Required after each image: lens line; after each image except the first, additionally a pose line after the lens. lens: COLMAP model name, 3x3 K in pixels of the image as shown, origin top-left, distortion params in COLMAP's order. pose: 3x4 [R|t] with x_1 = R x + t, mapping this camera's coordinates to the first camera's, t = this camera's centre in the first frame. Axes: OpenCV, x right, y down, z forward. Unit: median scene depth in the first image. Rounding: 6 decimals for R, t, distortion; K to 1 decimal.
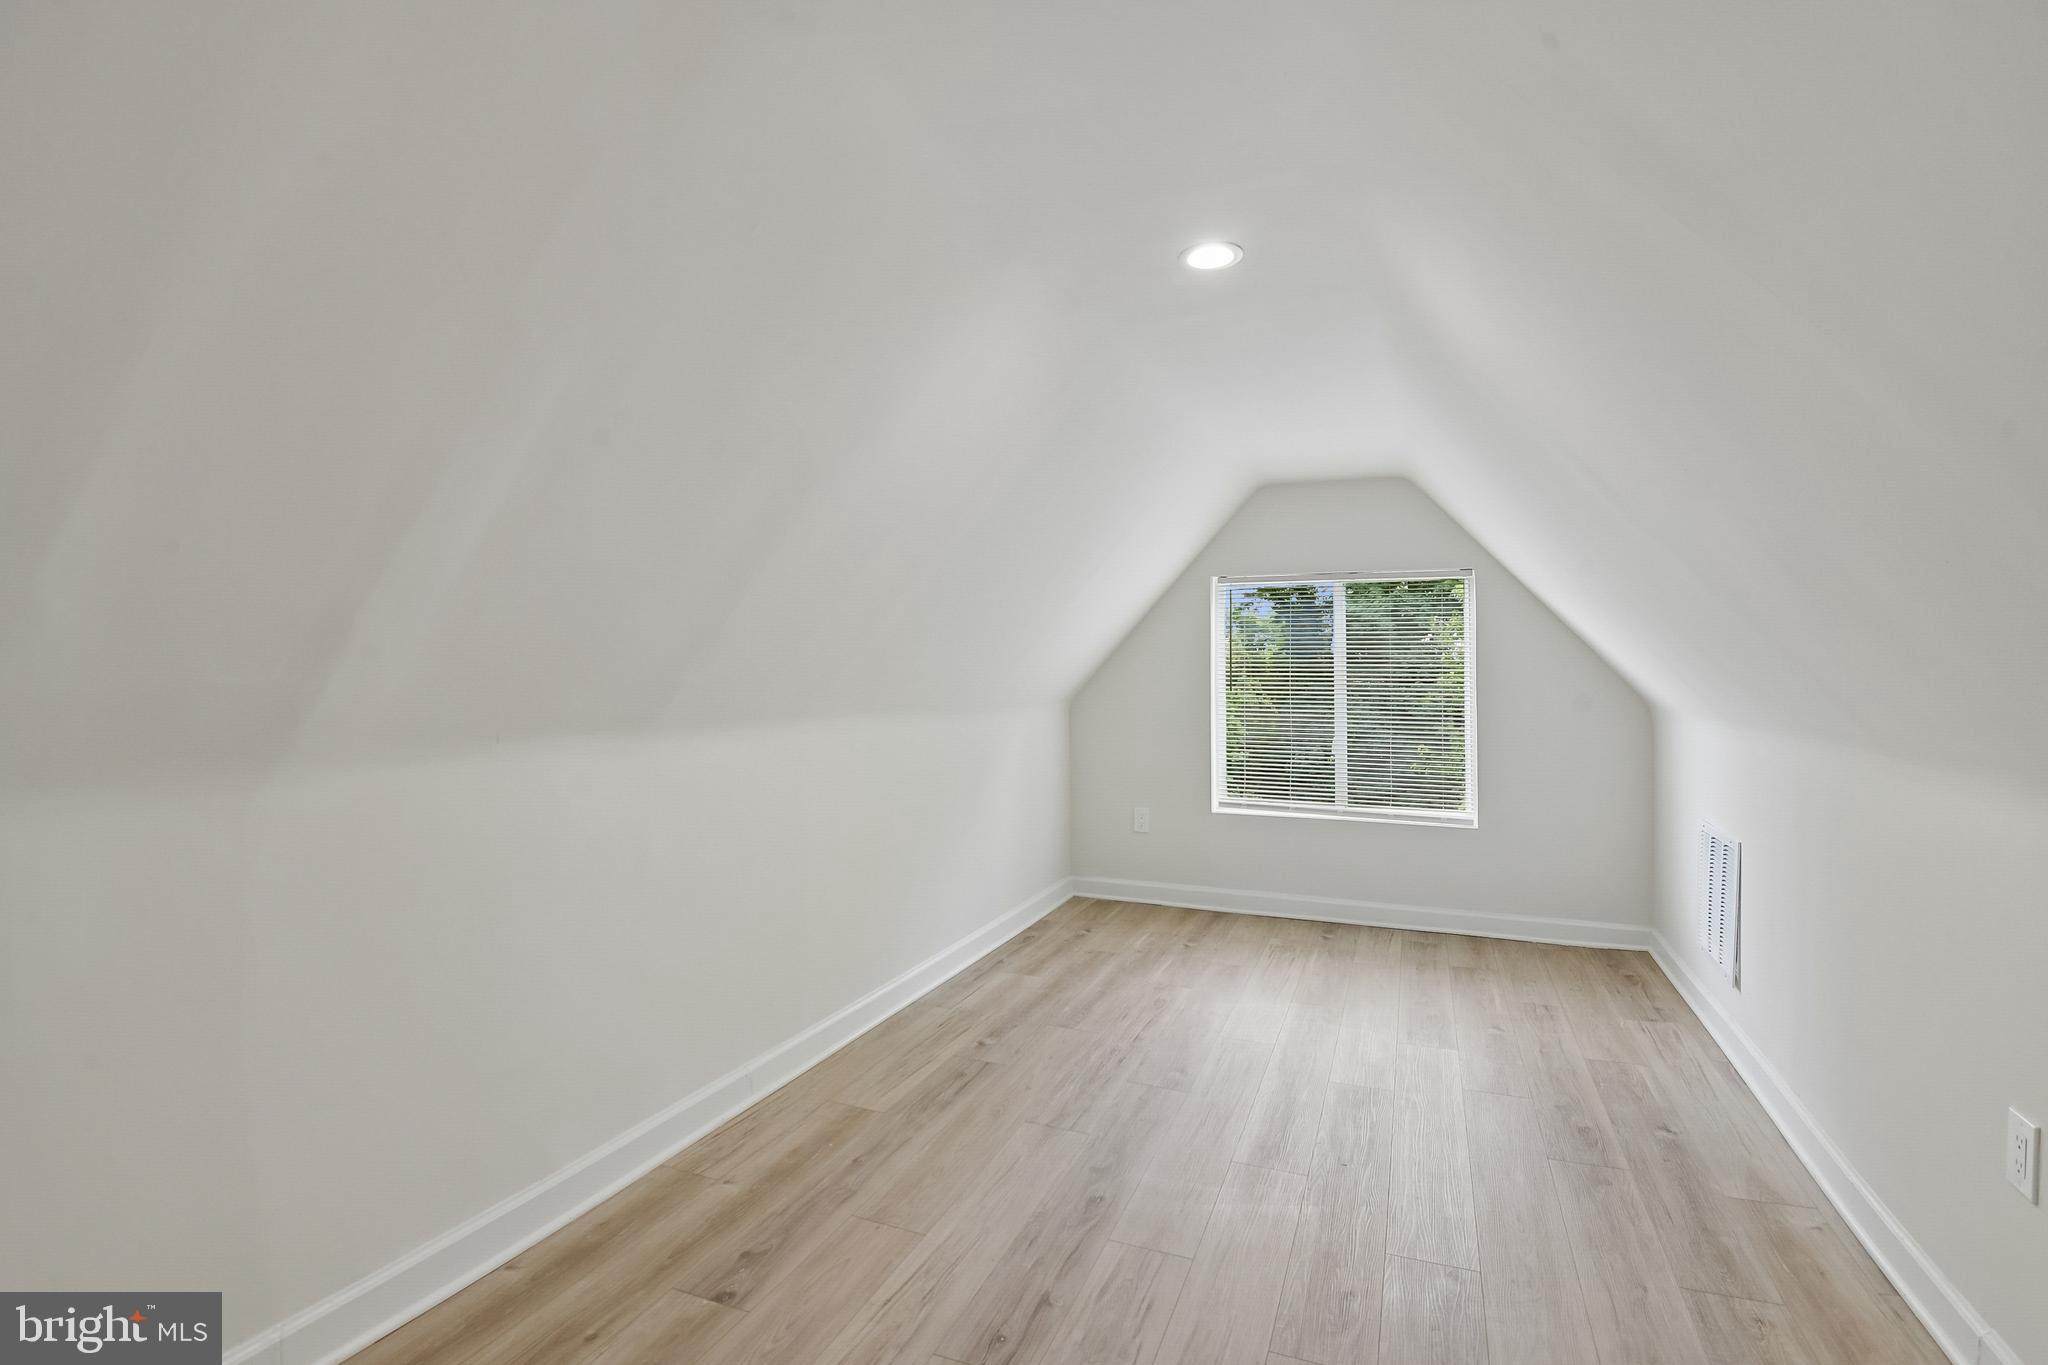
lens RADIAL K [[956.4, 0, 1034.4], [0, 956.4, 687.9], [0, 0, 1]] dist [0.050263, -0.022249]
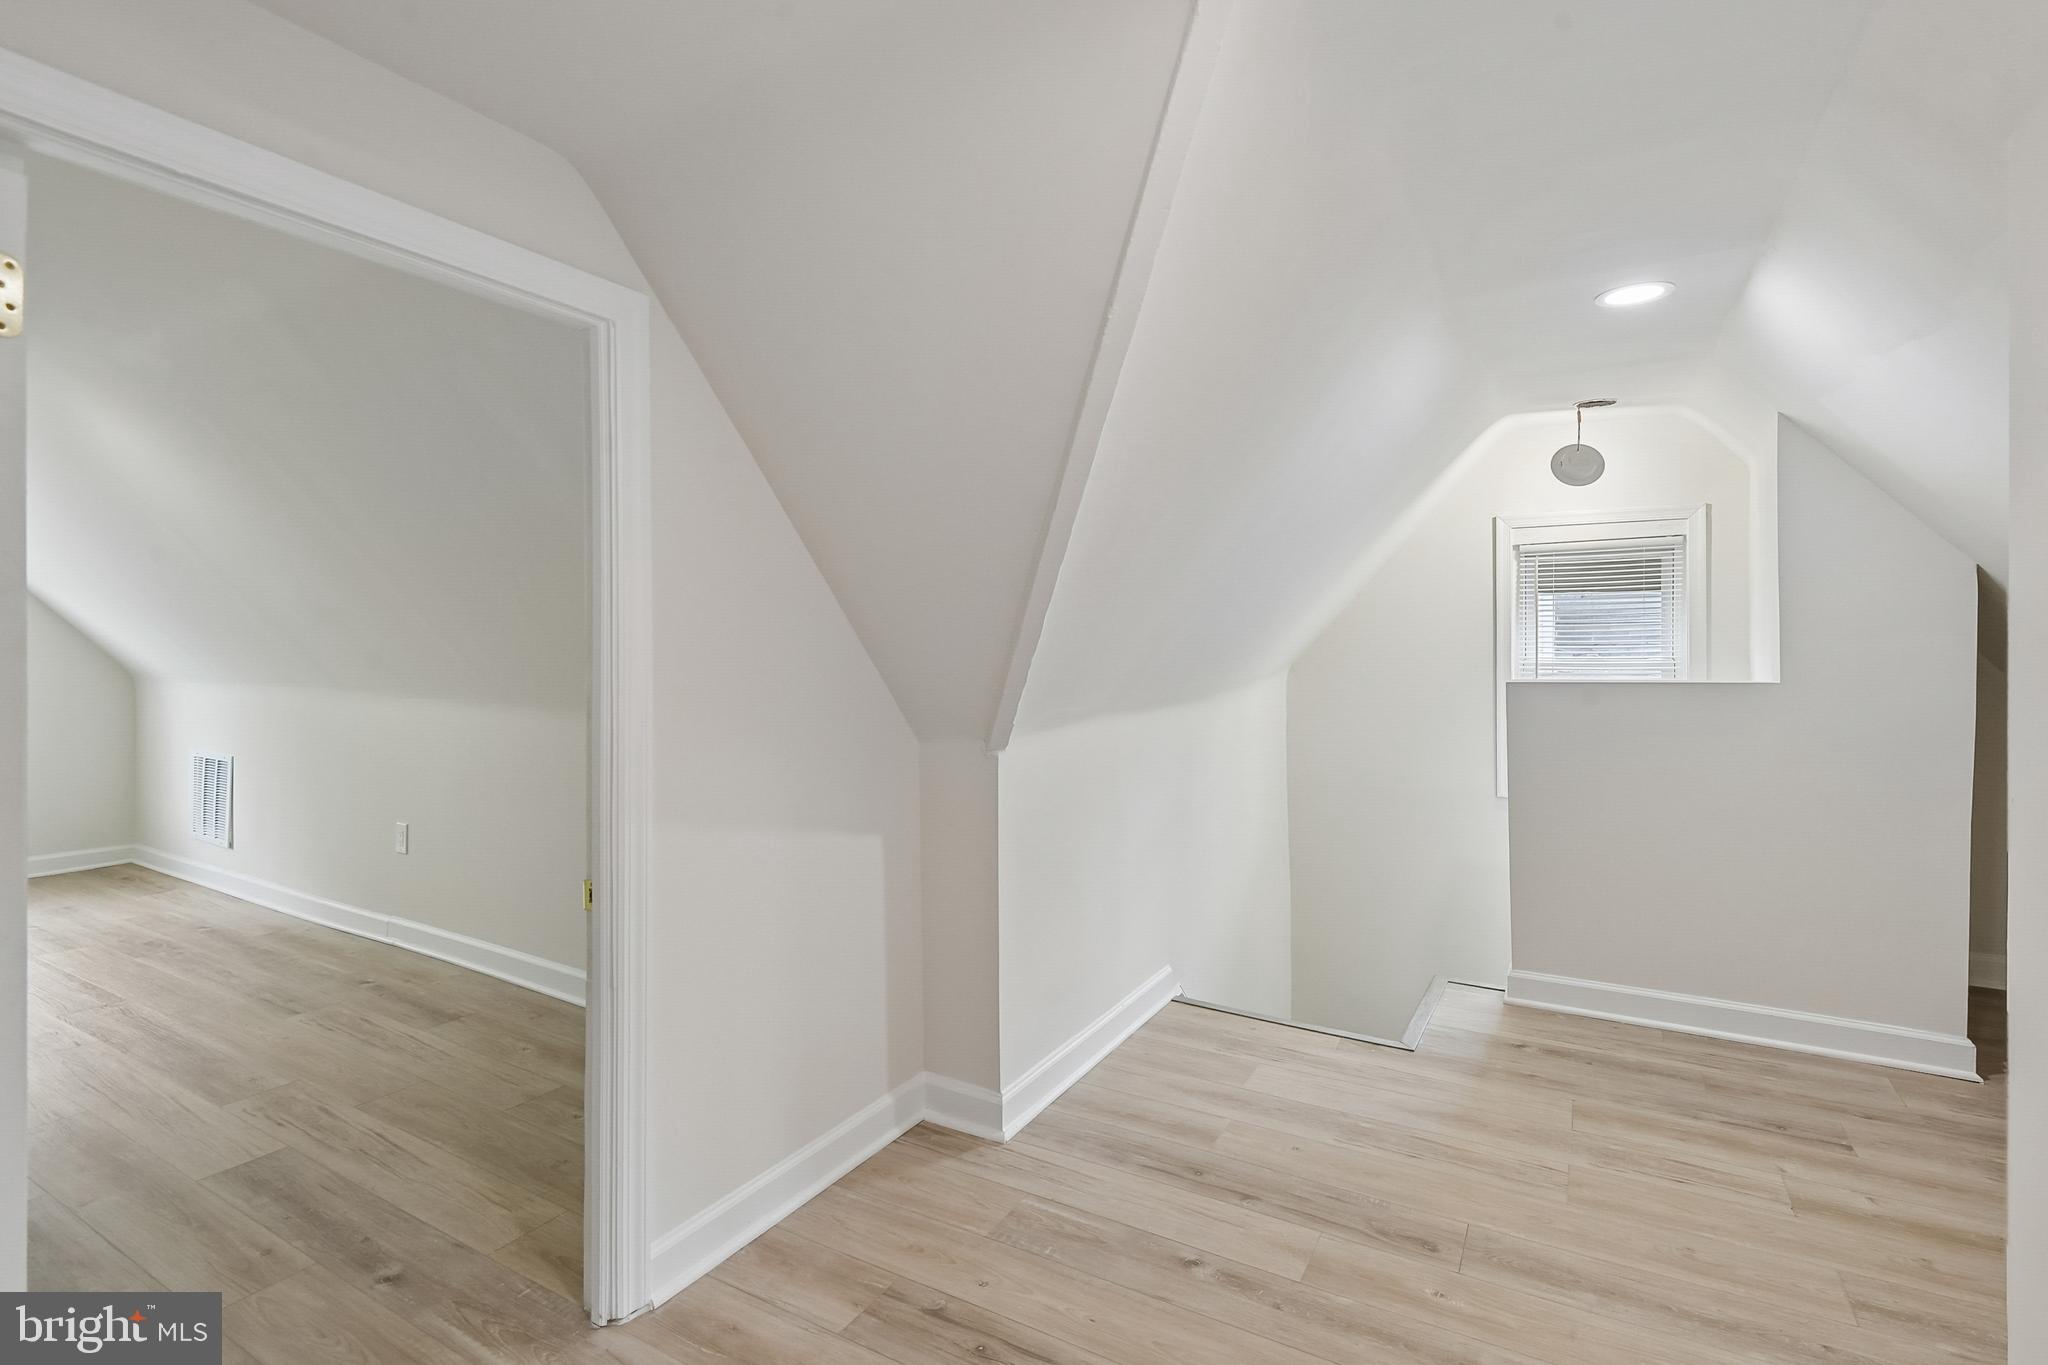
lens RADIAL K [[928.5, 0, 1031.4], [0, 928.5, 655.9], [0, 0, 1]] dist [0.040960, -0.018730]
pose [[0.147332, 0.014780, 0.988977, -0.710864], [-0.004235, 0.999889, -0.014312, 0.015562], [-0.989078, -0.002080, 0.147379, -0.588041]]
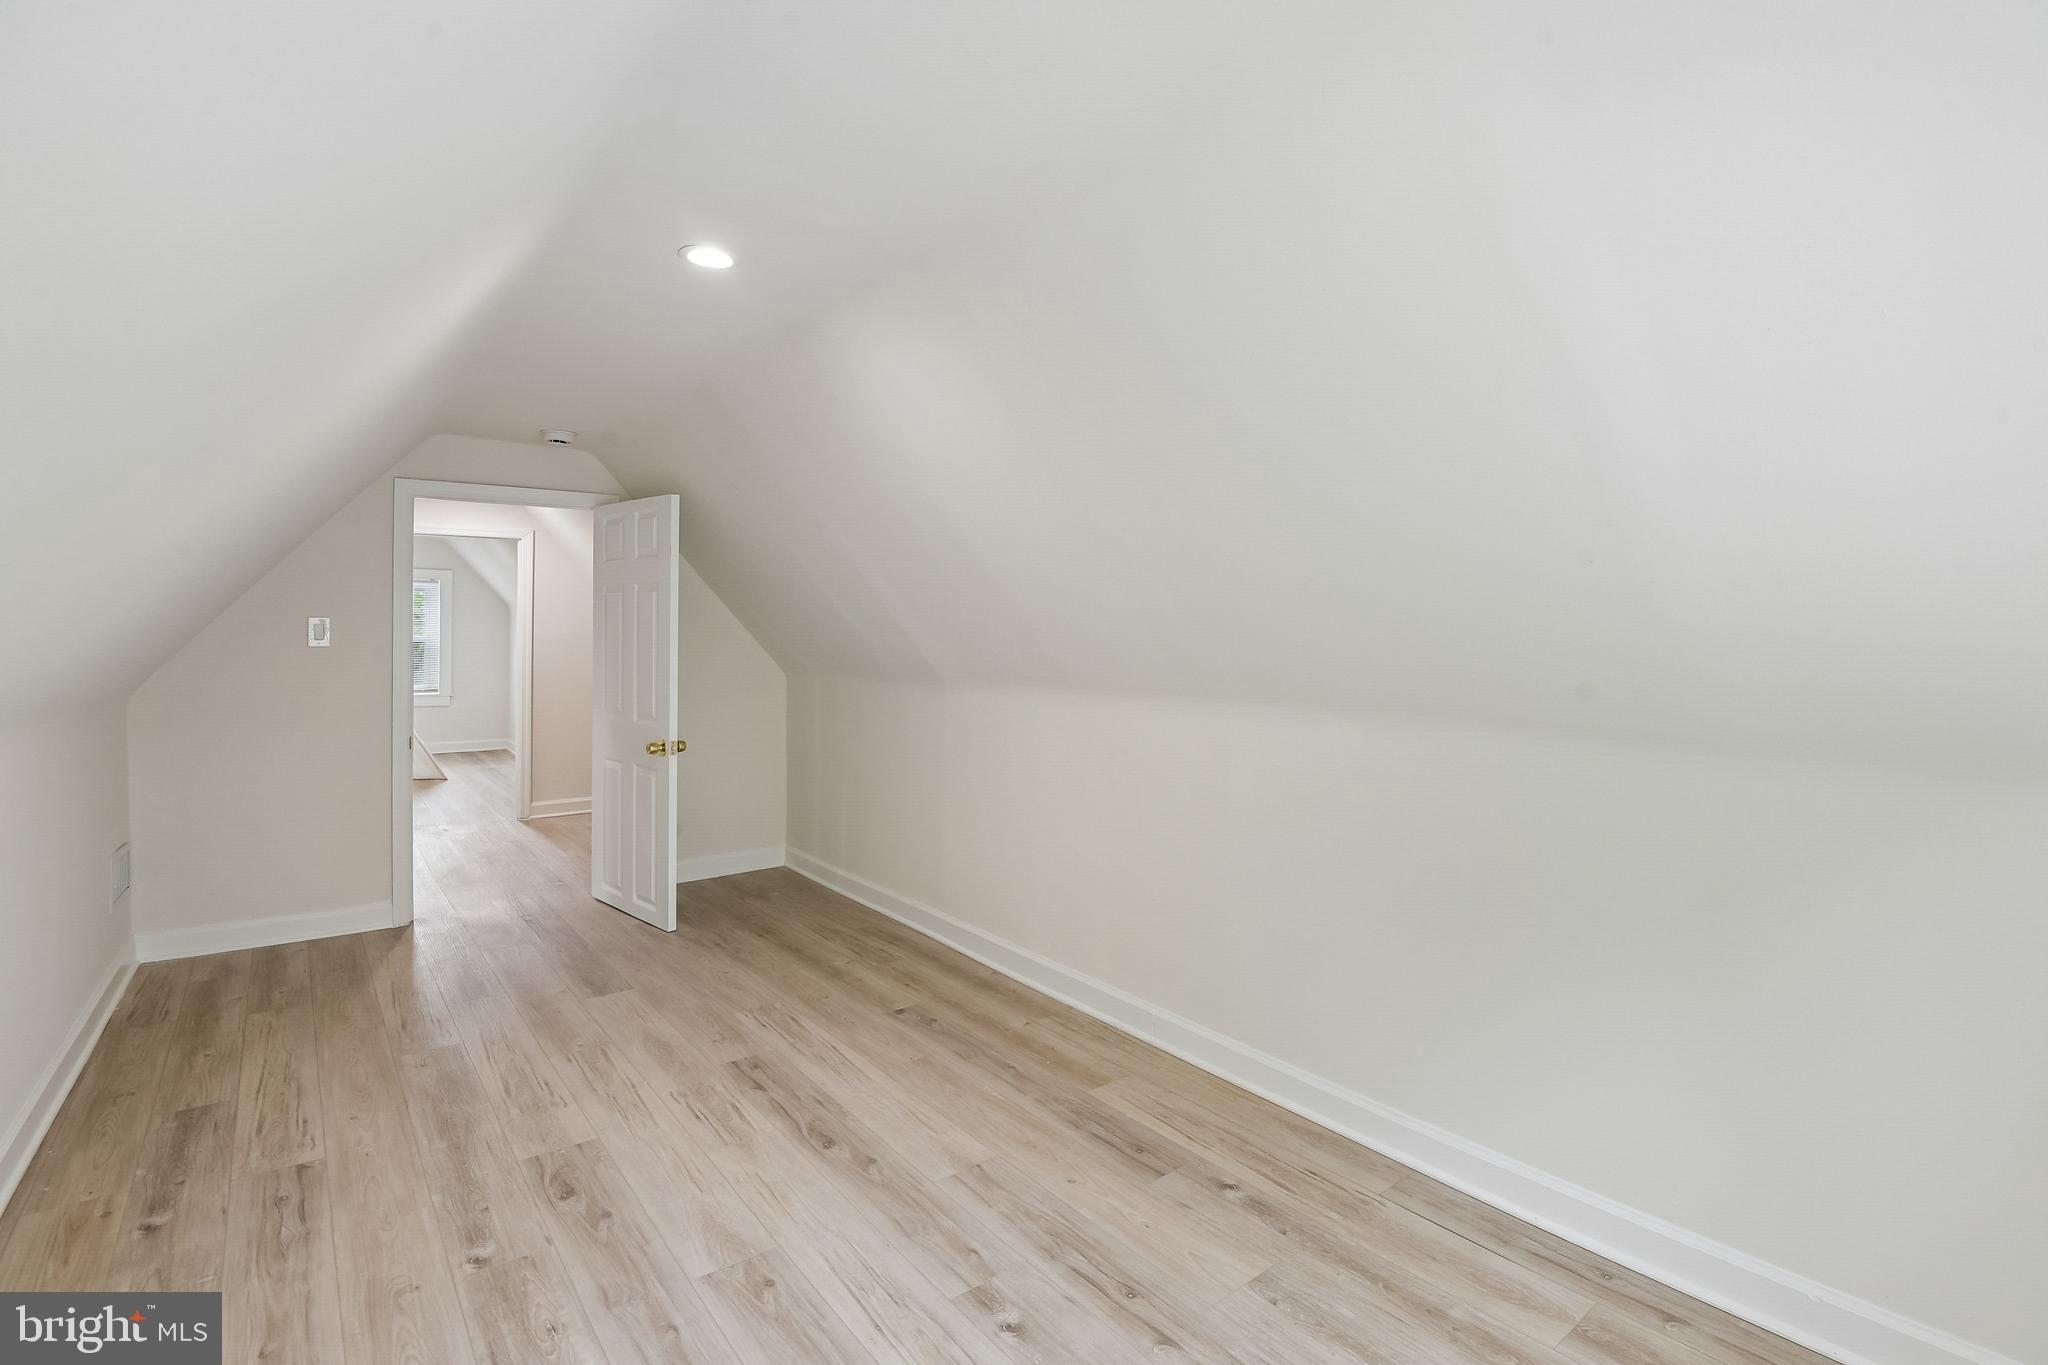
lens RADIAL K [[956.4, 0, 1034.4], [0, 956.4, 687.9], [0, 0, 1]] dist [0.050263, -0.022249]
pose [[-0.501593, 0.035454, -0.864377, 0.736316], [-0.013686, 0.998710, 0.048906, -0.028205], [0.864996, 0.036361, -0.500460, 1.468950]]
